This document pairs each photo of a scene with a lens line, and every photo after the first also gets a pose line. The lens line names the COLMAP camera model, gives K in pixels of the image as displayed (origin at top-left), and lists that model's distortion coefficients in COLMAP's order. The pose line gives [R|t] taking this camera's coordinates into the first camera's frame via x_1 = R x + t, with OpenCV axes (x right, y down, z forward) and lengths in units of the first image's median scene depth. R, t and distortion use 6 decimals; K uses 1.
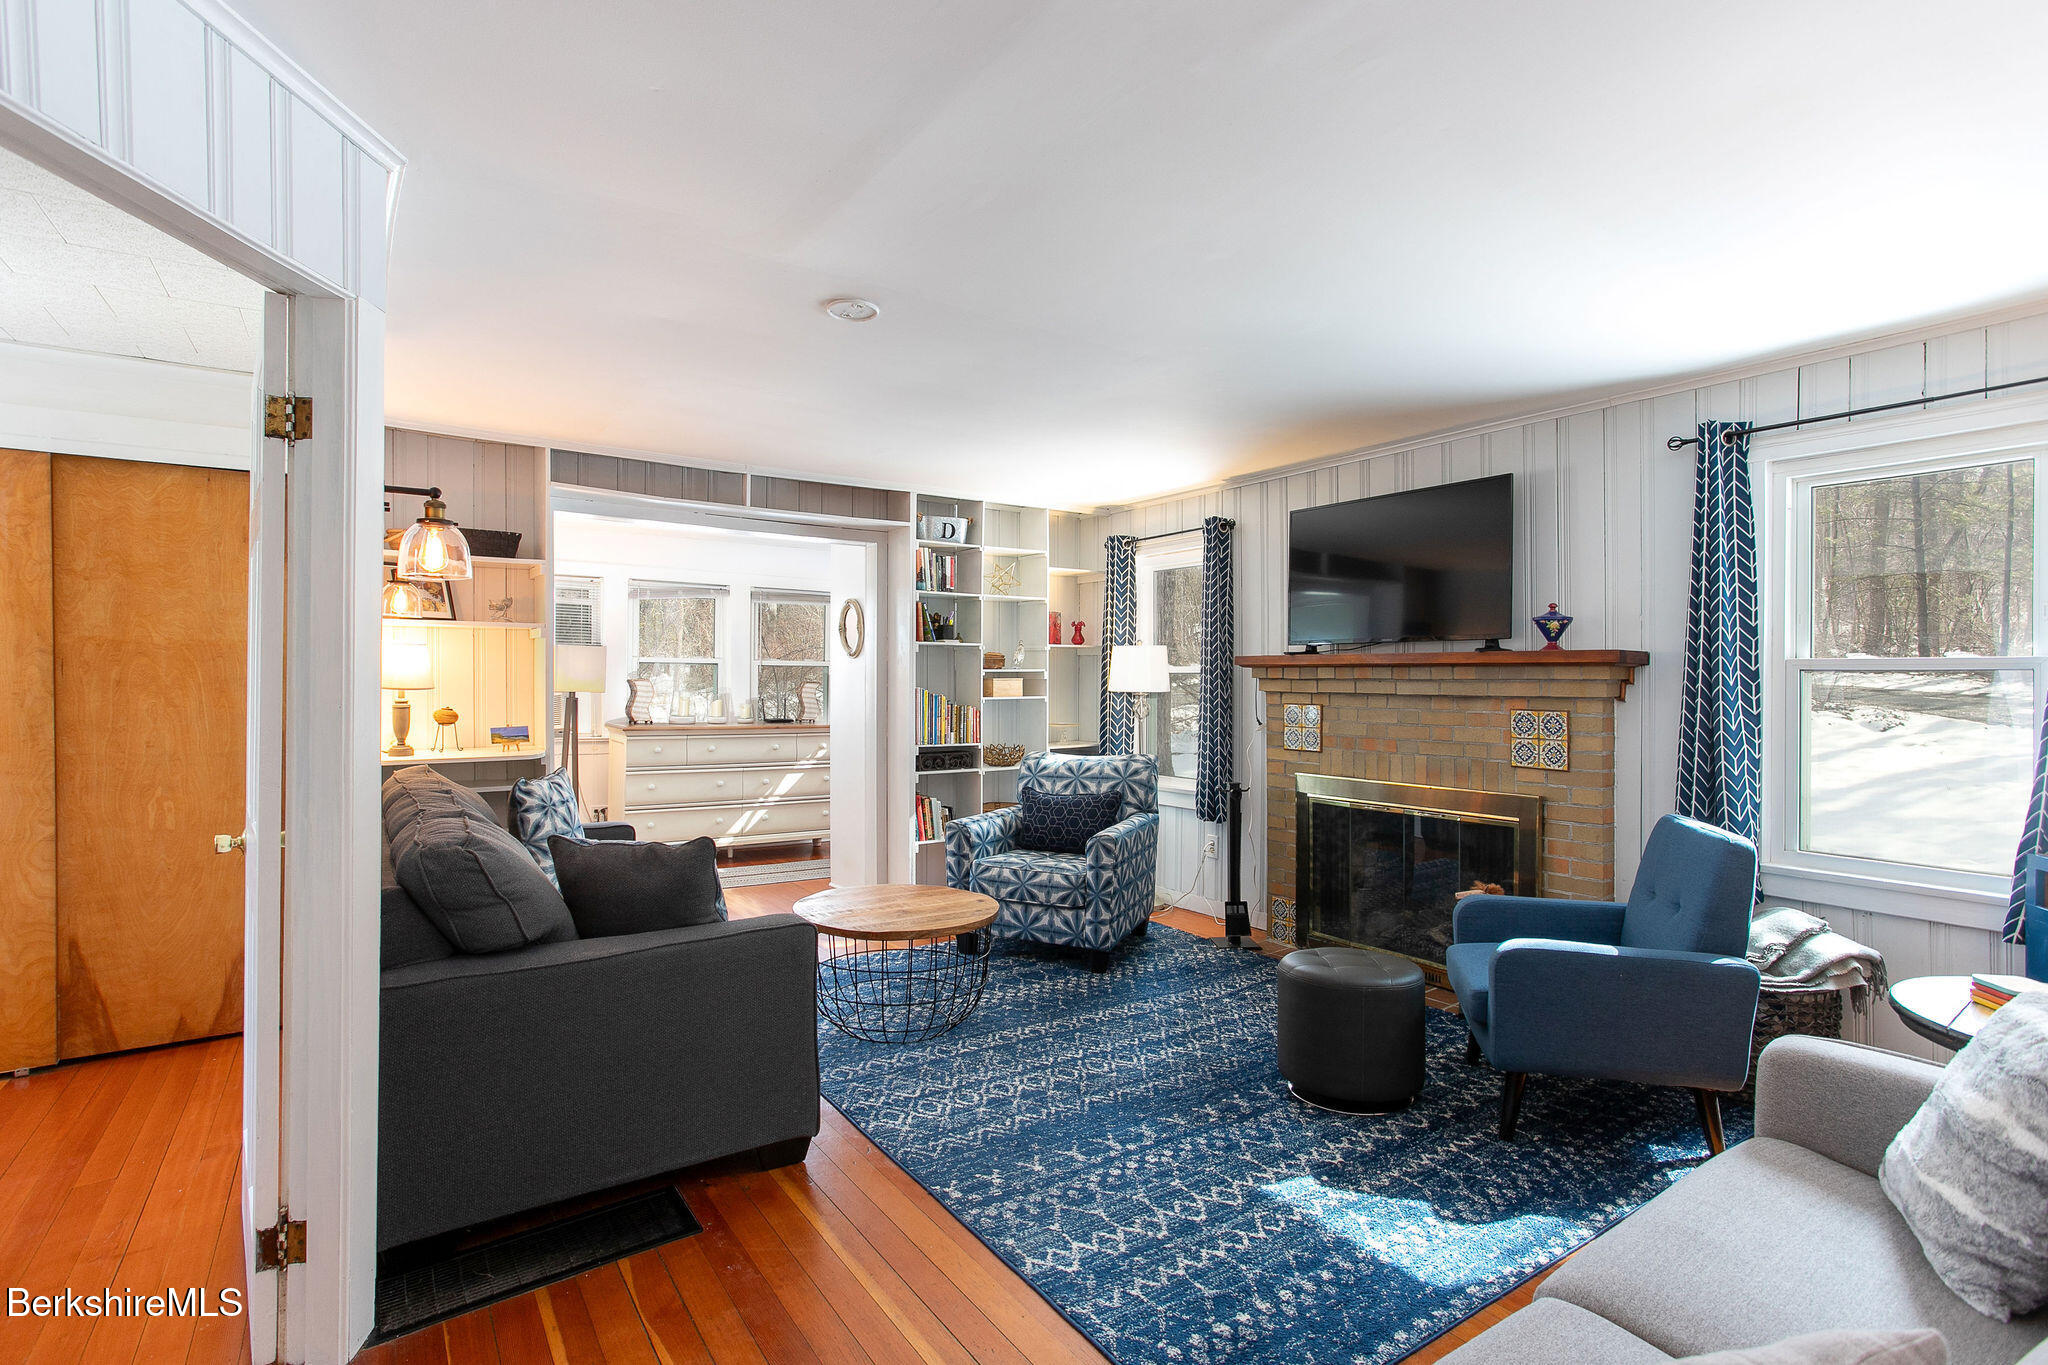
lens RADIAL K [[1019.7, 0, 1045.7], [0, 1019.7, 675.0], [0, 0, 1]] dist [-0.027224, 0.016551]
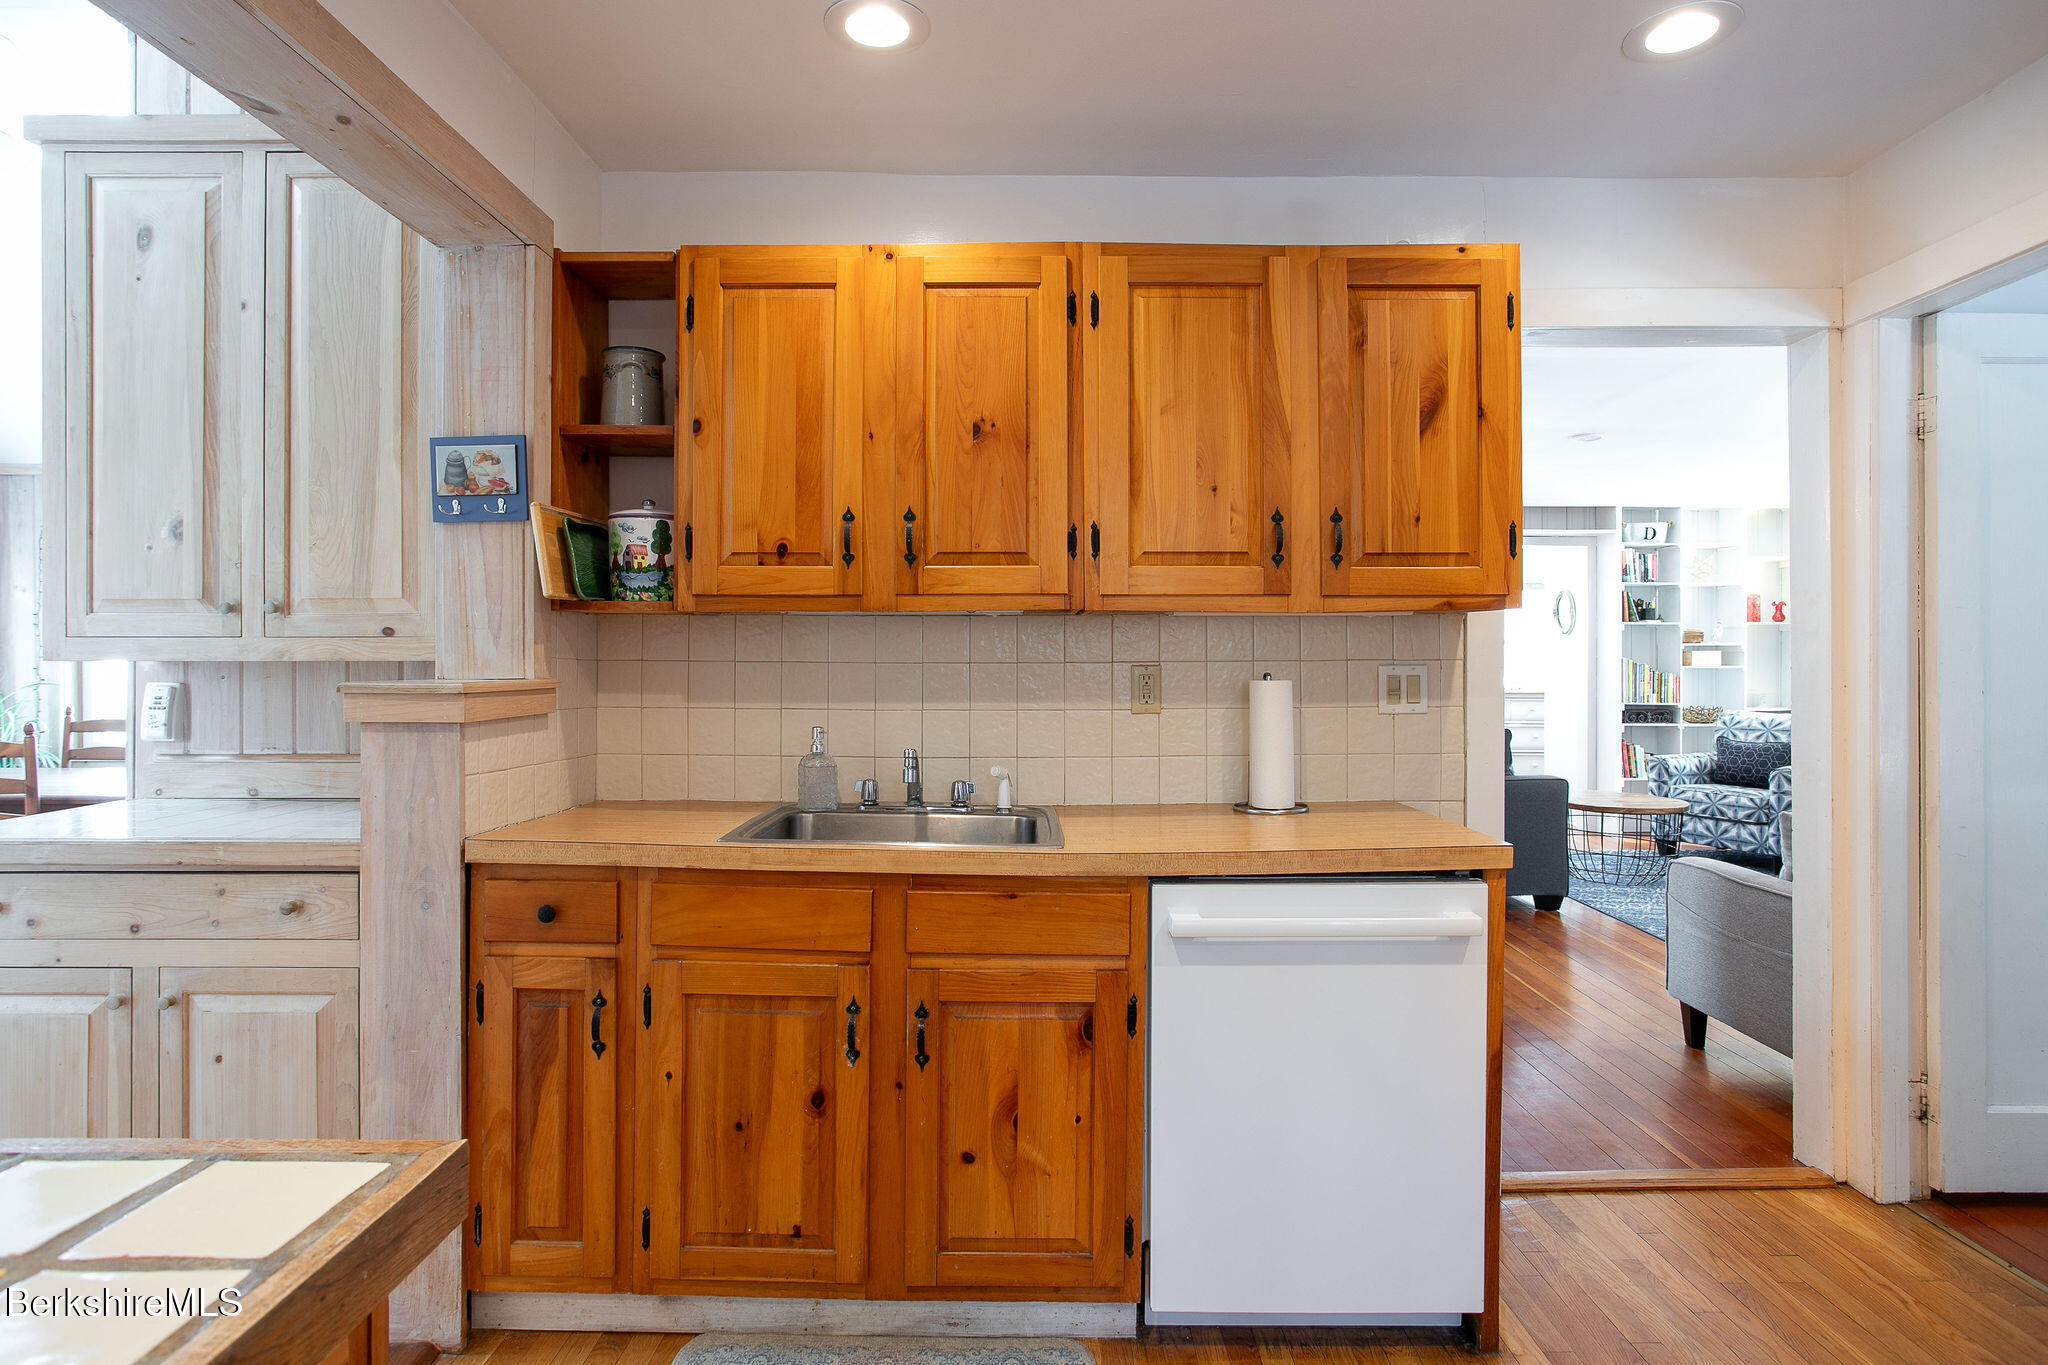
lens RADIAL K [[1077.8, 0, 1059.6], [0, 1077.8, 651.7], [0, 0, 1]] dist [-0.012565, 0.000230]
pose [[0.825209, -0.003730, -0.564815, 0.061338], [-0.000750, 0.999970, -0.007701, 0.018389], [0.564827, 0.006778, 0.825181, -0.604639]]
